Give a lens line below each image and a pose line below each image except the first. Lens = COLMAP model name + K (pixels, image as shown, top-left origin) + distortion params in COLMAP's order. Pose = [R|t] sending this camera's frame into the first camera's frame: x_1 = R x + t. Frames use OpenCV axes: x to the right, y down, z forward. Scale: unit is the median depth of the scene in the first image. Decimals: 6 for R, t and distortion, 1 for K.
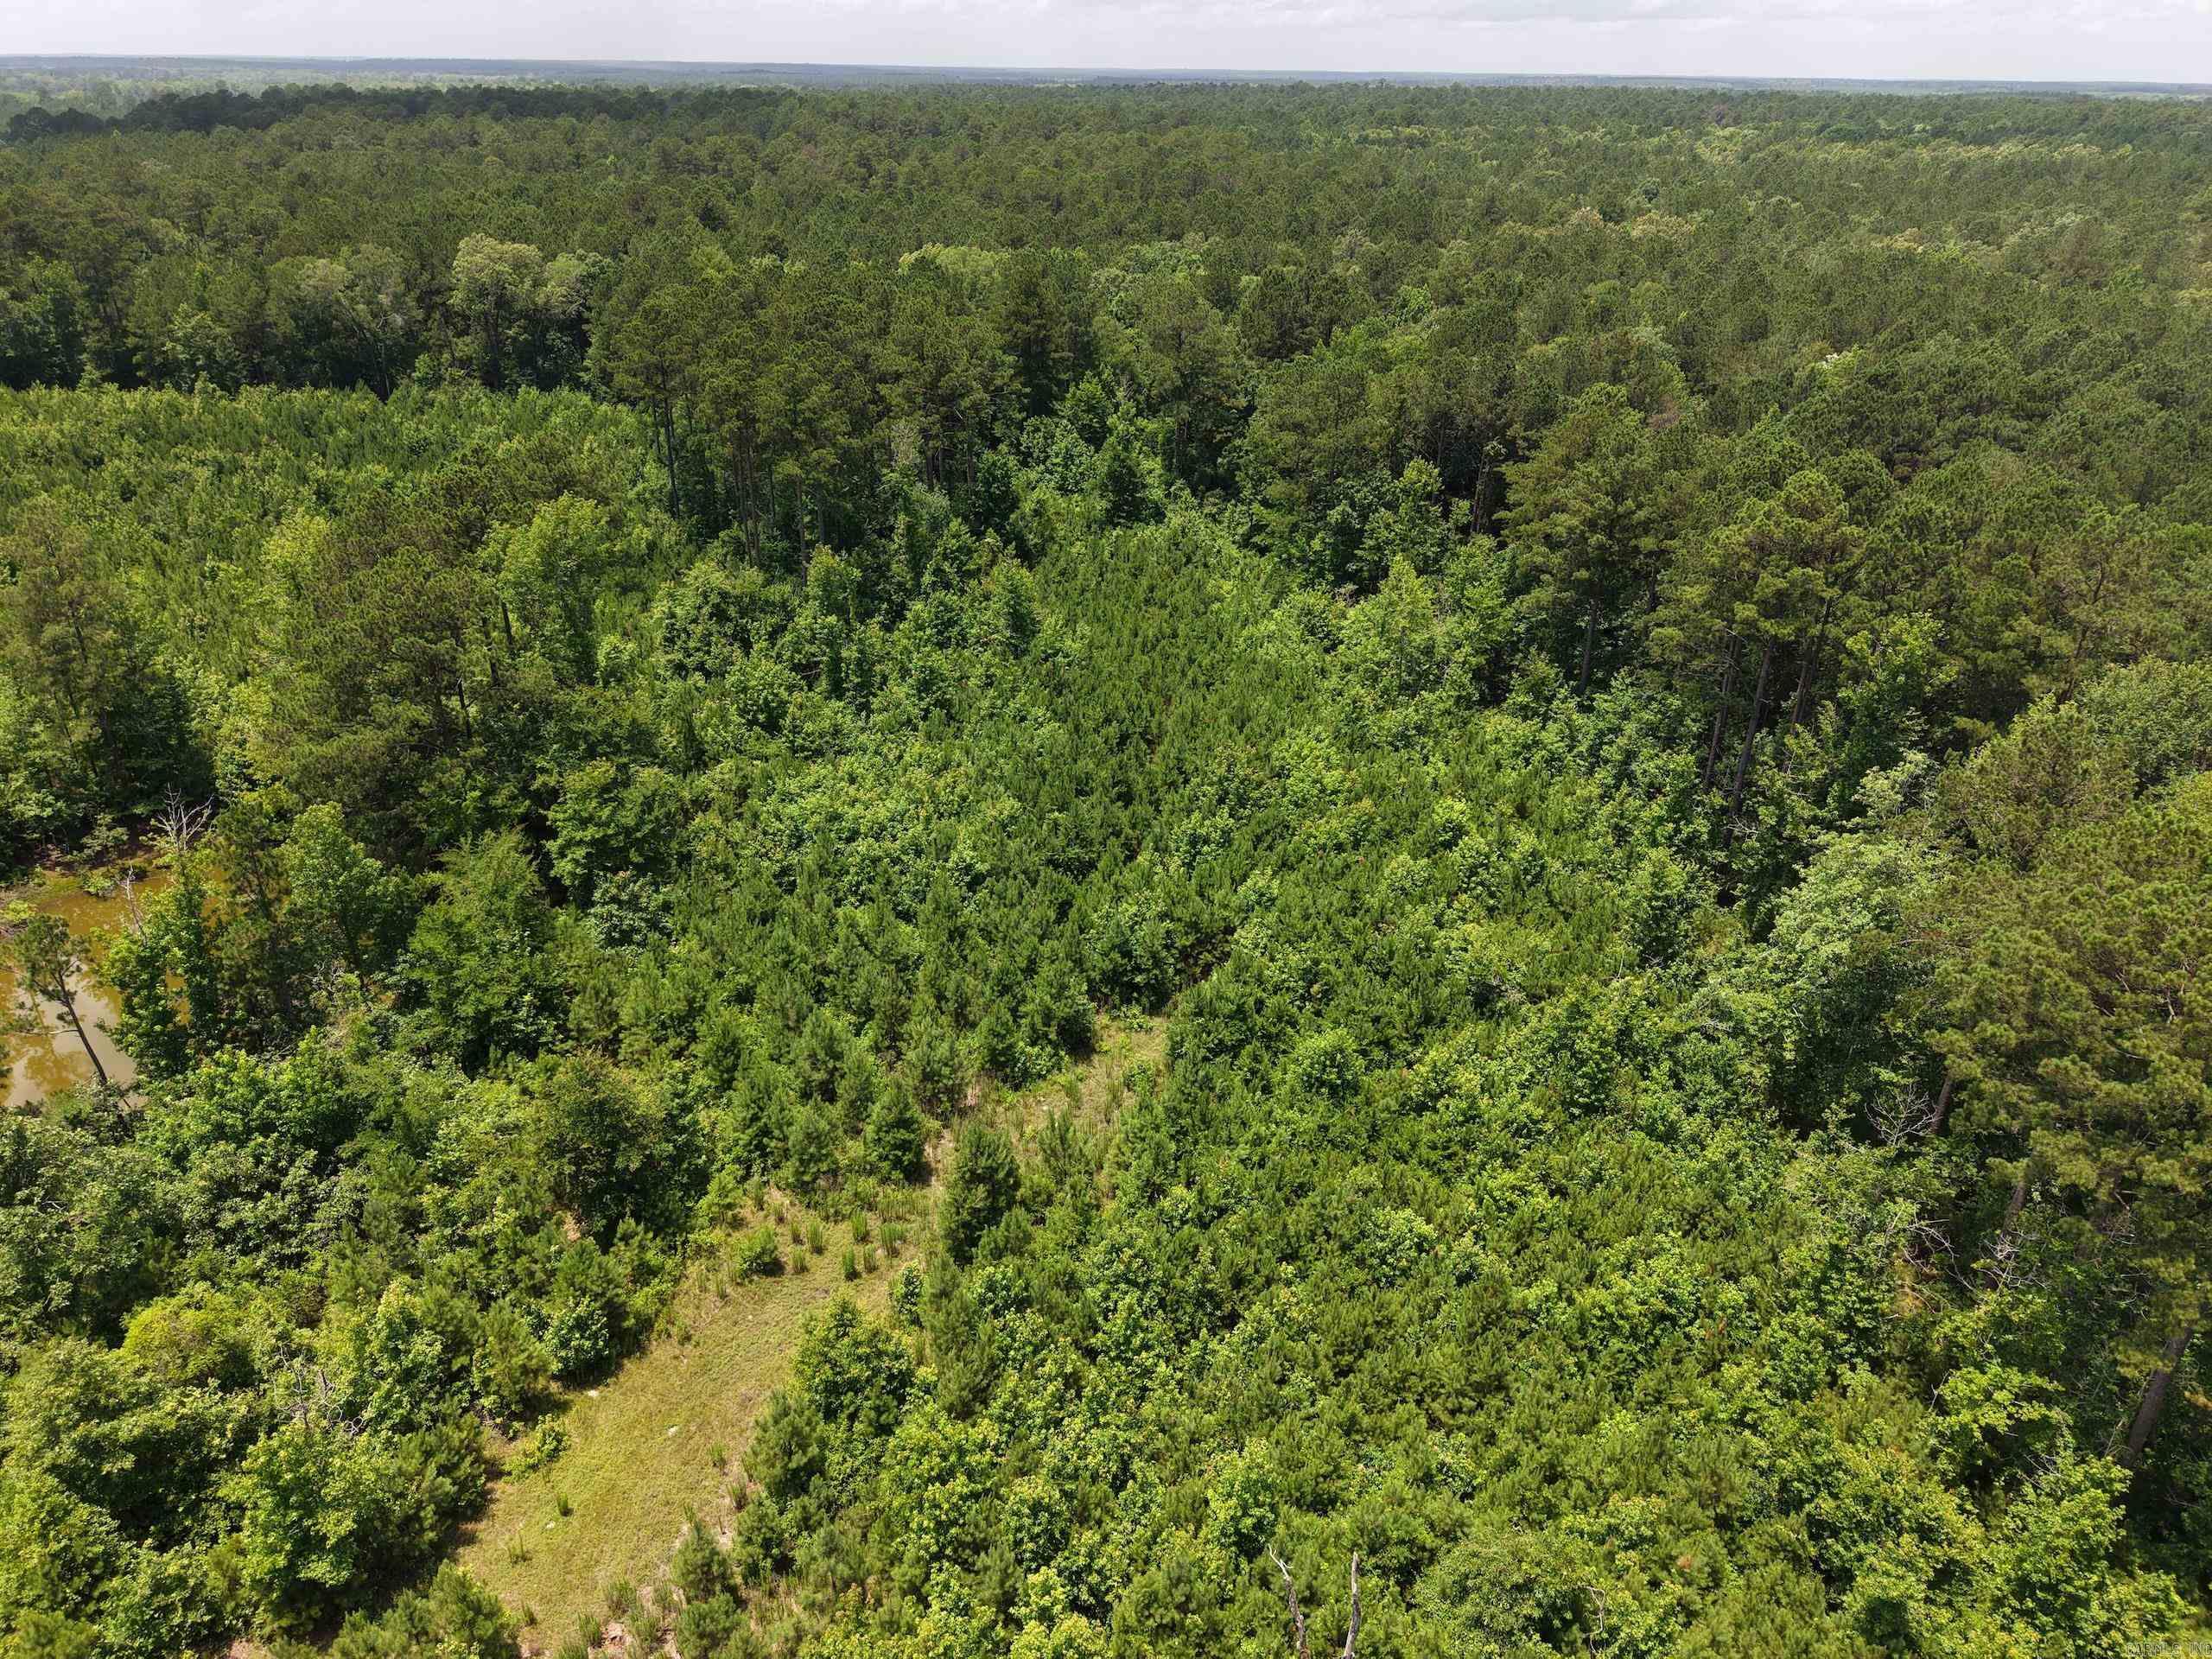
lens RADIAL K [[1480.5, 0, 1104.8], [0, 1480.5, 837.5], [0, 0, 1]] dist [0.033355, -0.035558]
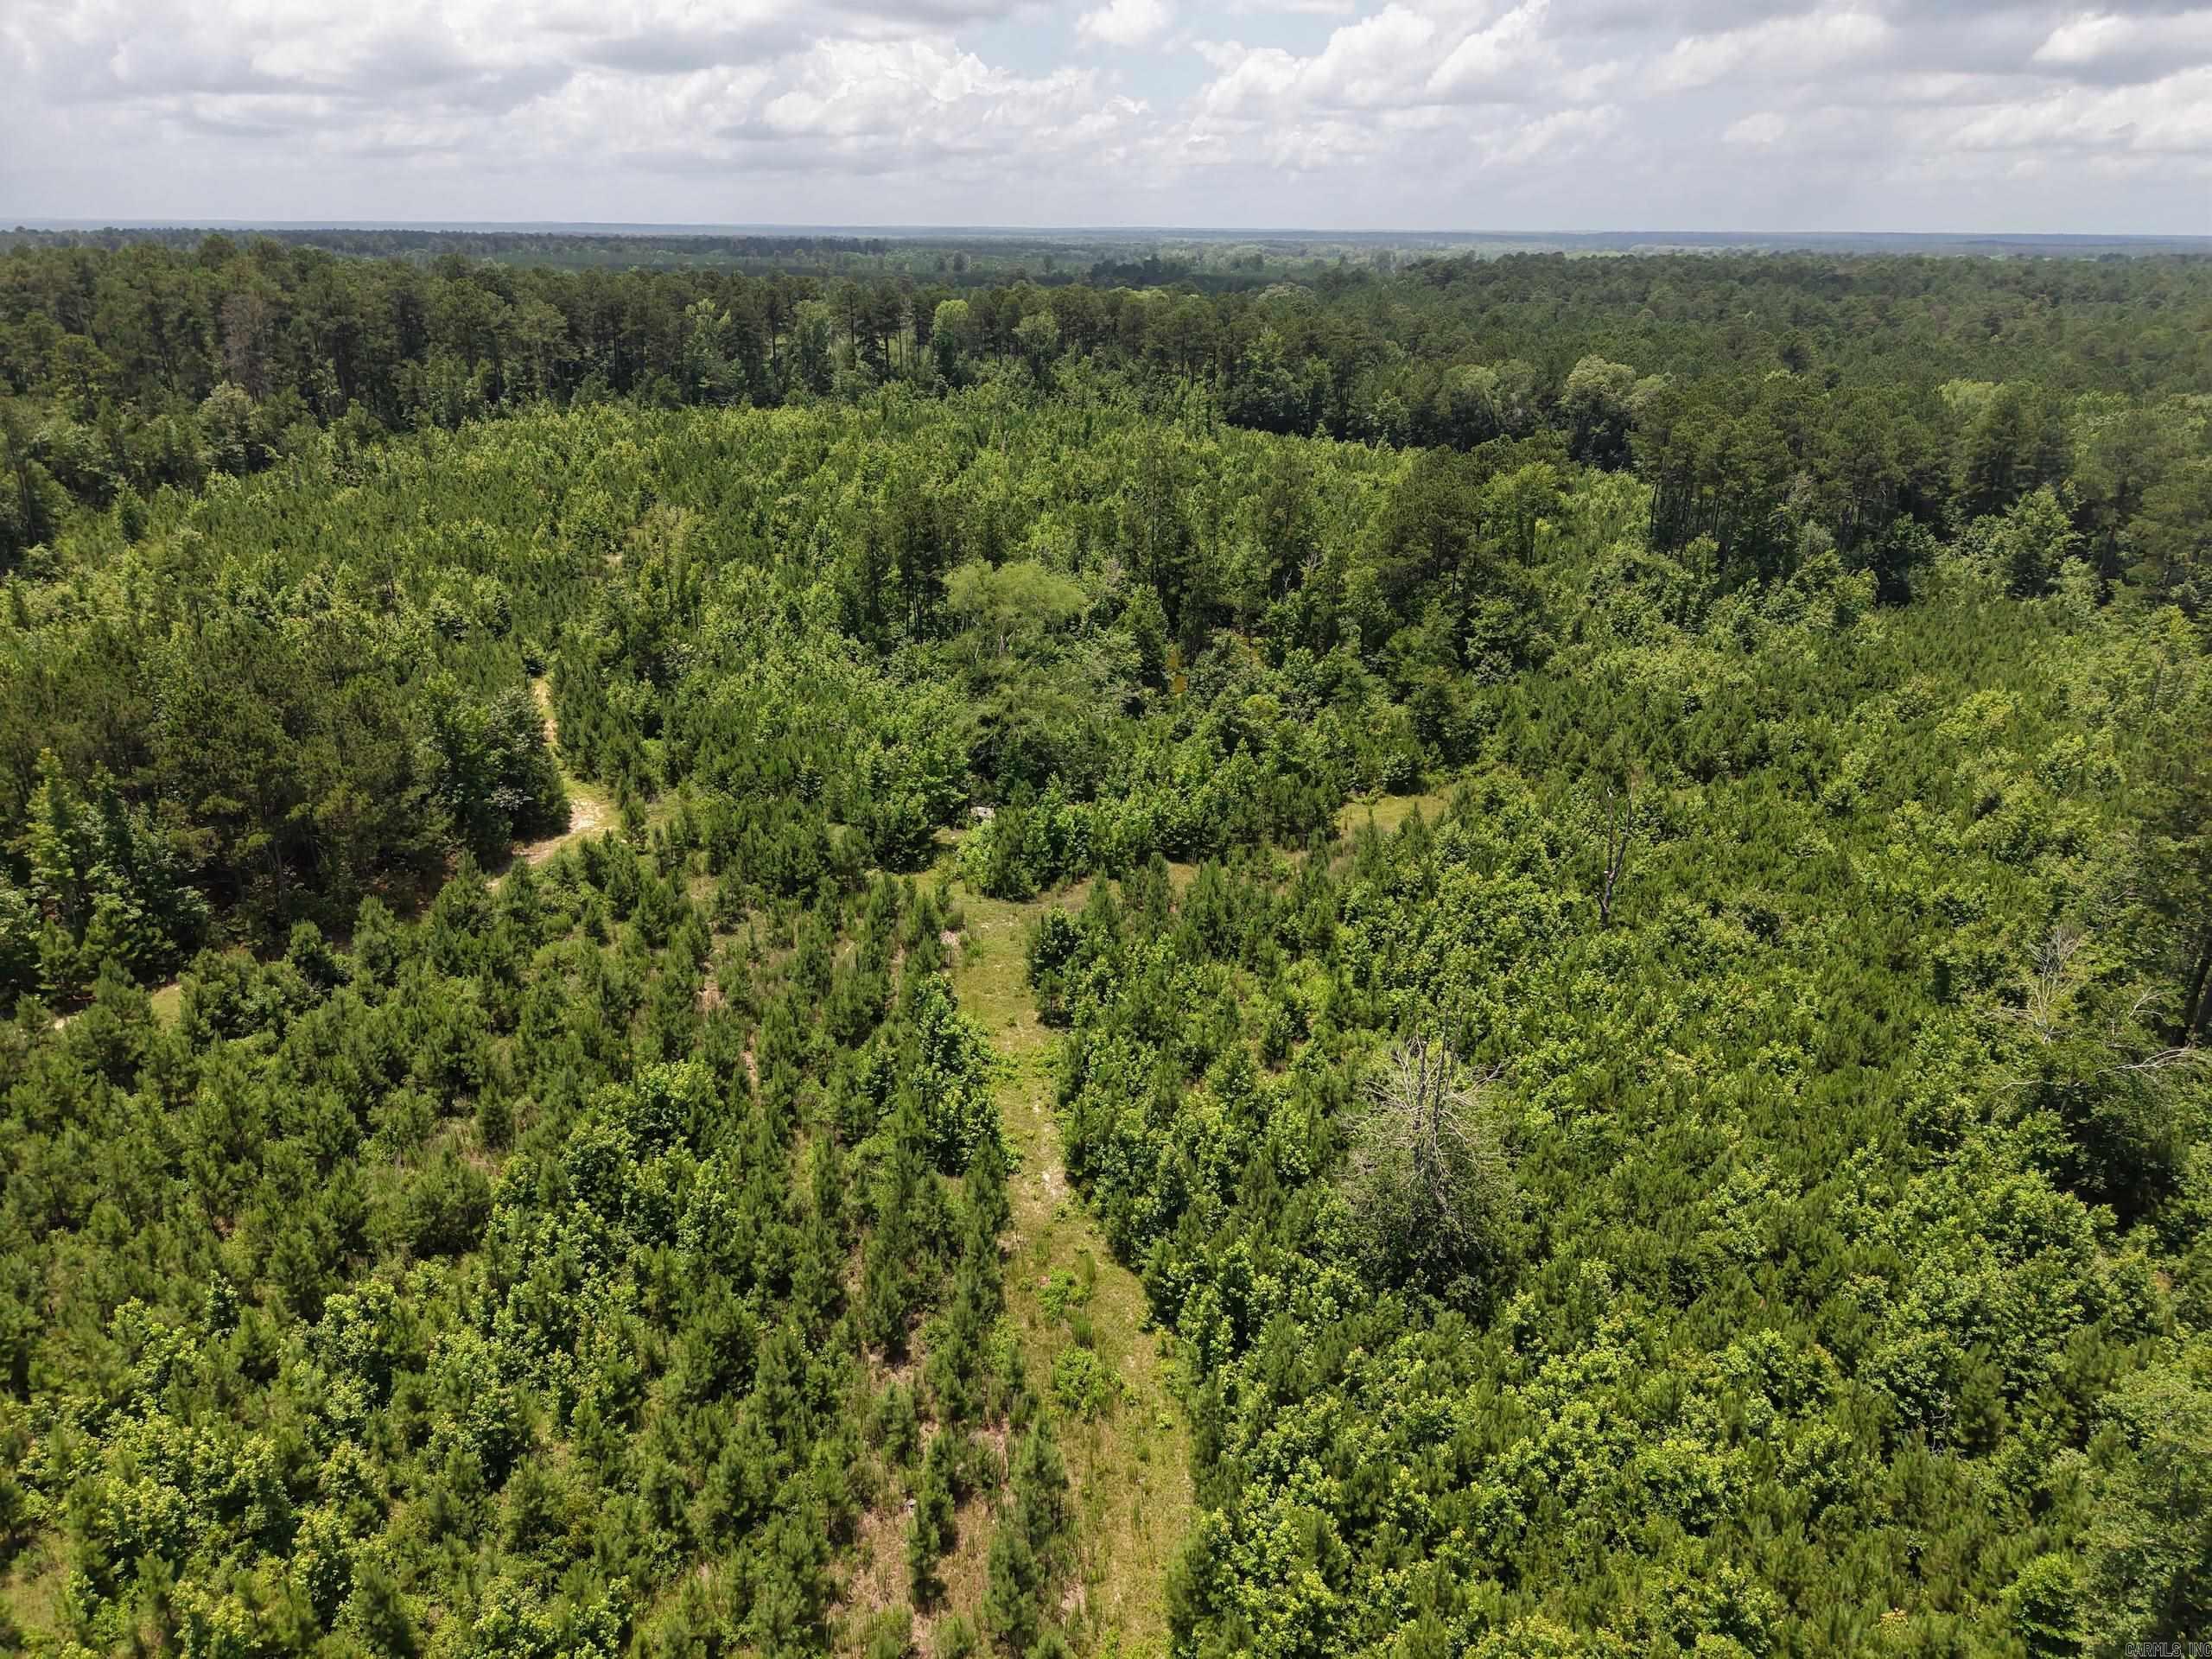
lens RADIAL K [[1480.5, 0, 1104.8], [0, 1480.5, 837.5], [0, 0, 1]] dist [0.033355, -0.035558]
pose [[0.755264, 0.240413, -0.609736, 0.185405], [-0.297211, 0.954776, 0.008312, 0.142536], [0.584159, 0.174943, 0.792561, -0.269271]]
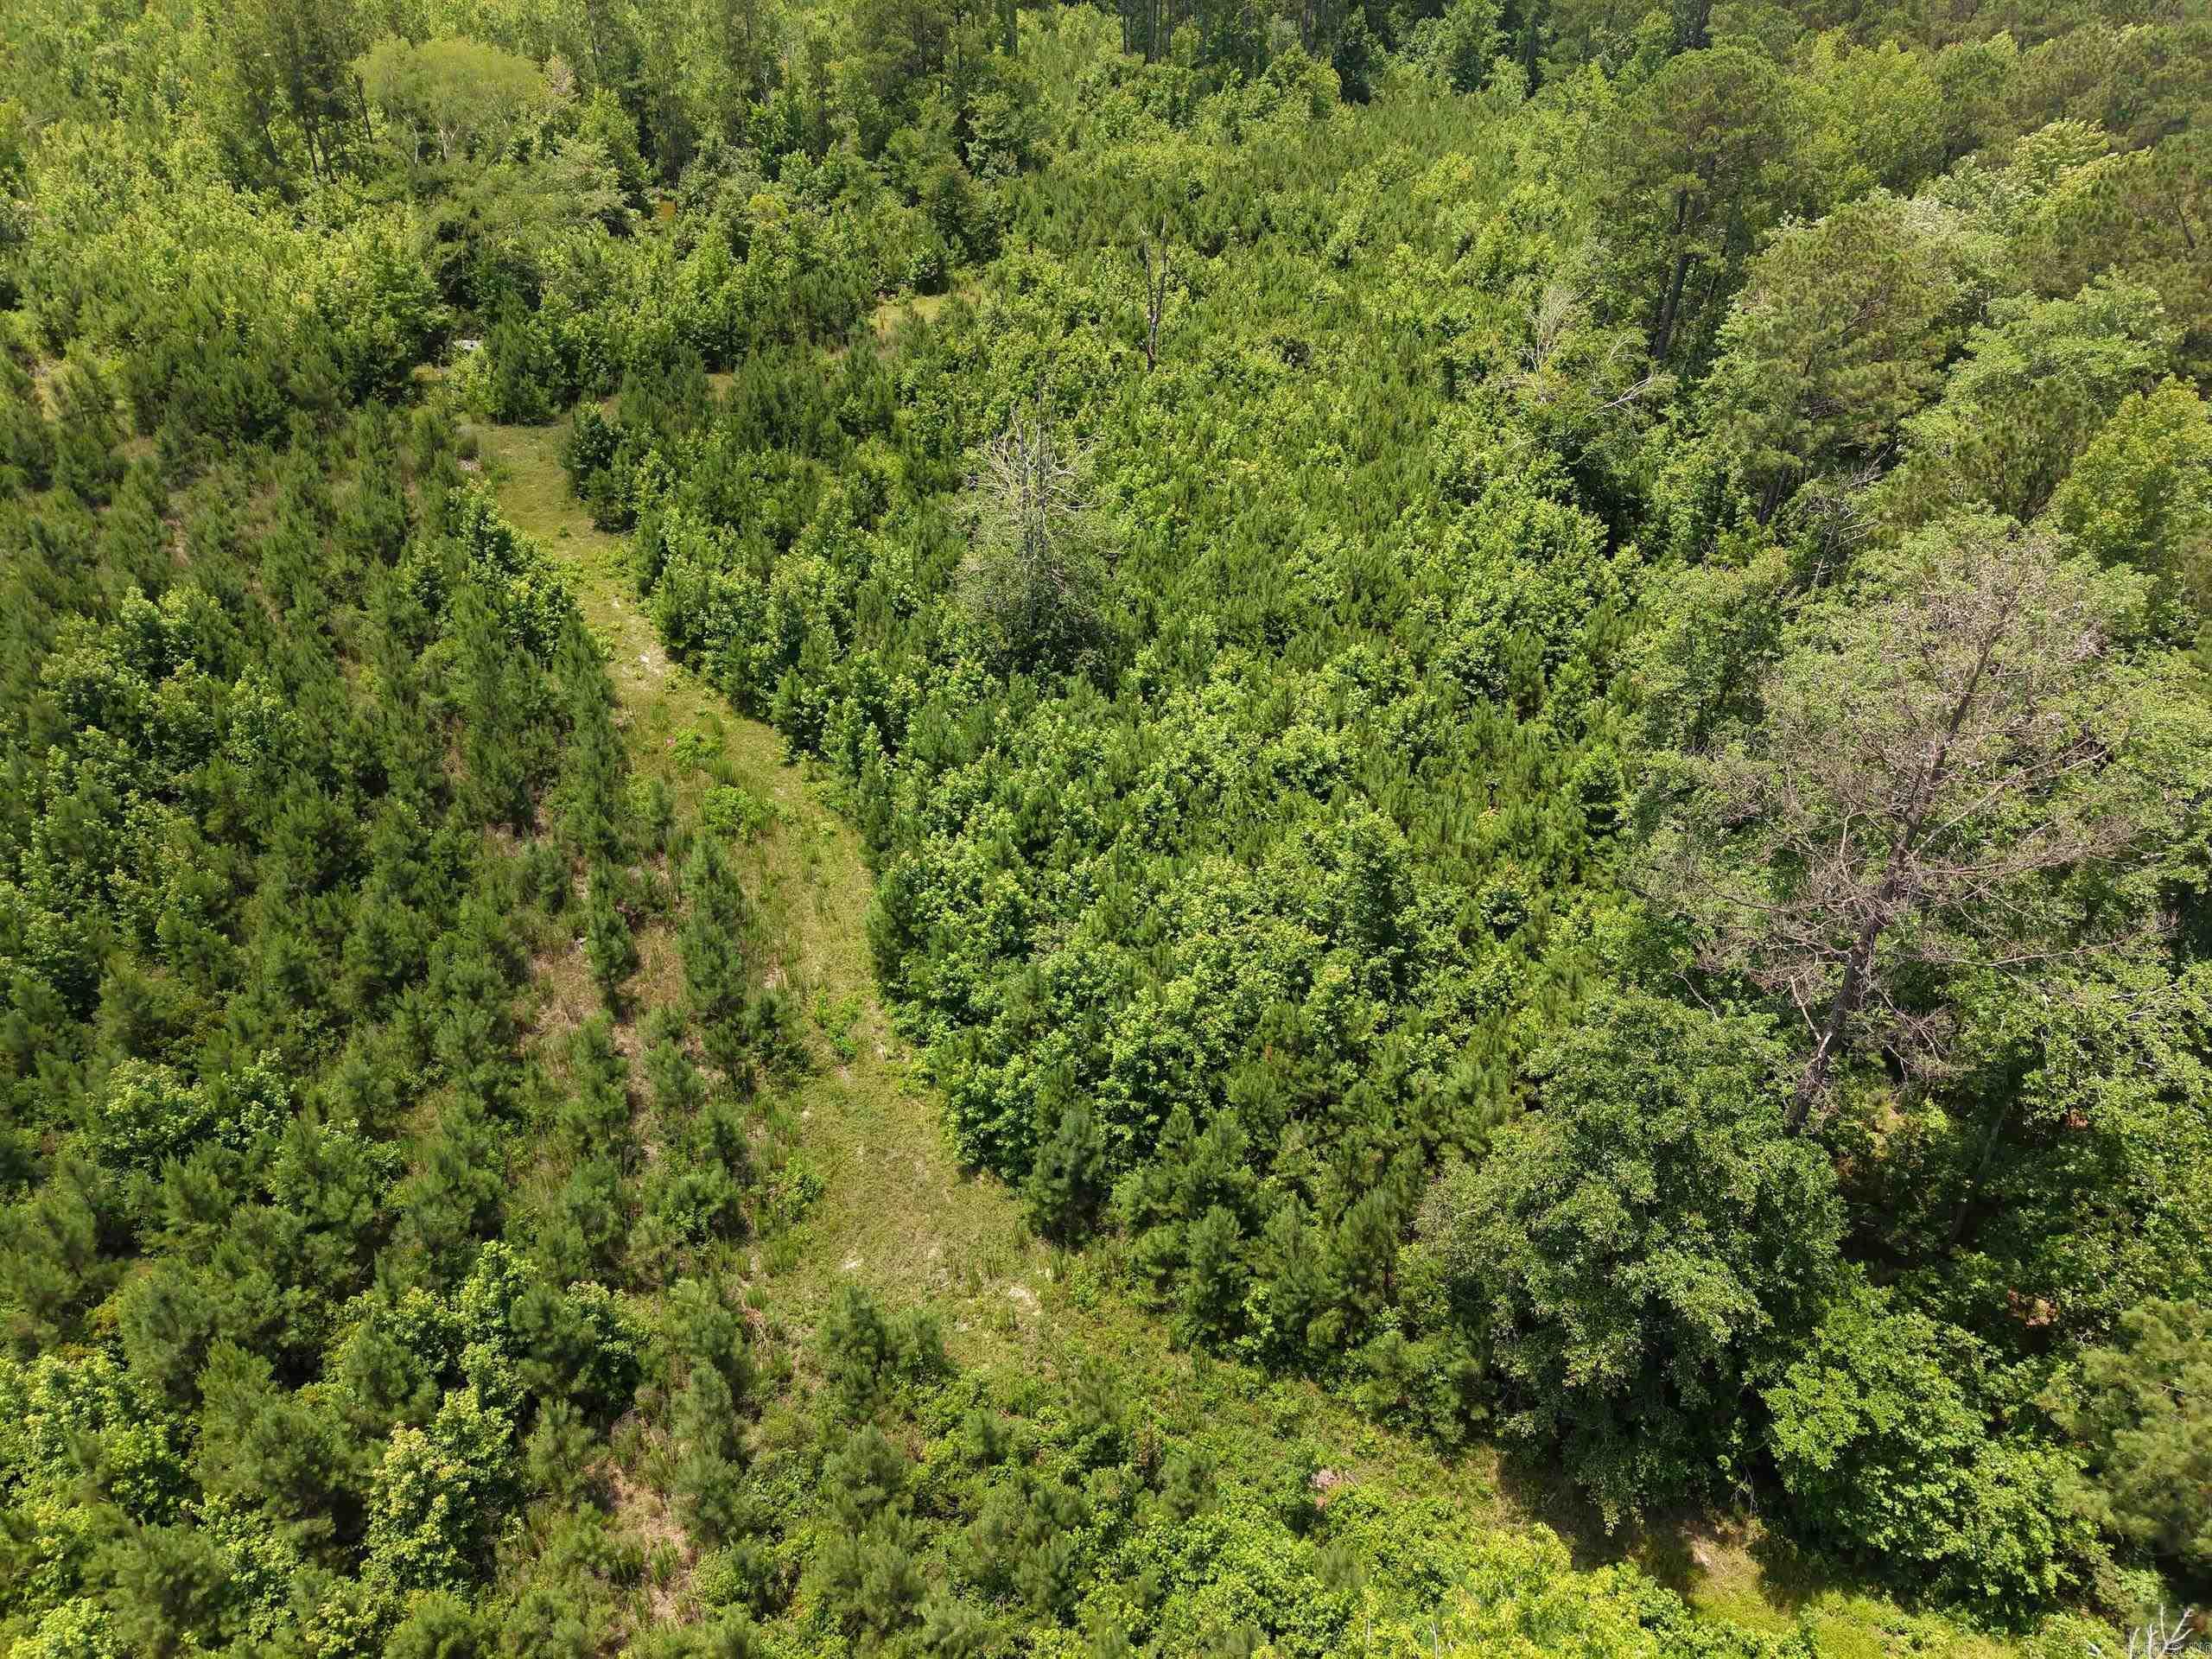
lens RADIAL K [[1487.7, 0, 1108.3], [0, 1487.7, 827.0], [0, 0, 1]] dist [0.036011, -0.038870]
pose [[0.934596, 0.200421, -0.293872, 0.181133], [-0.162059, 0.975346, 0.149791, 0.197483], [0.316648, -0.092370, 0.944035, -0.268922]]
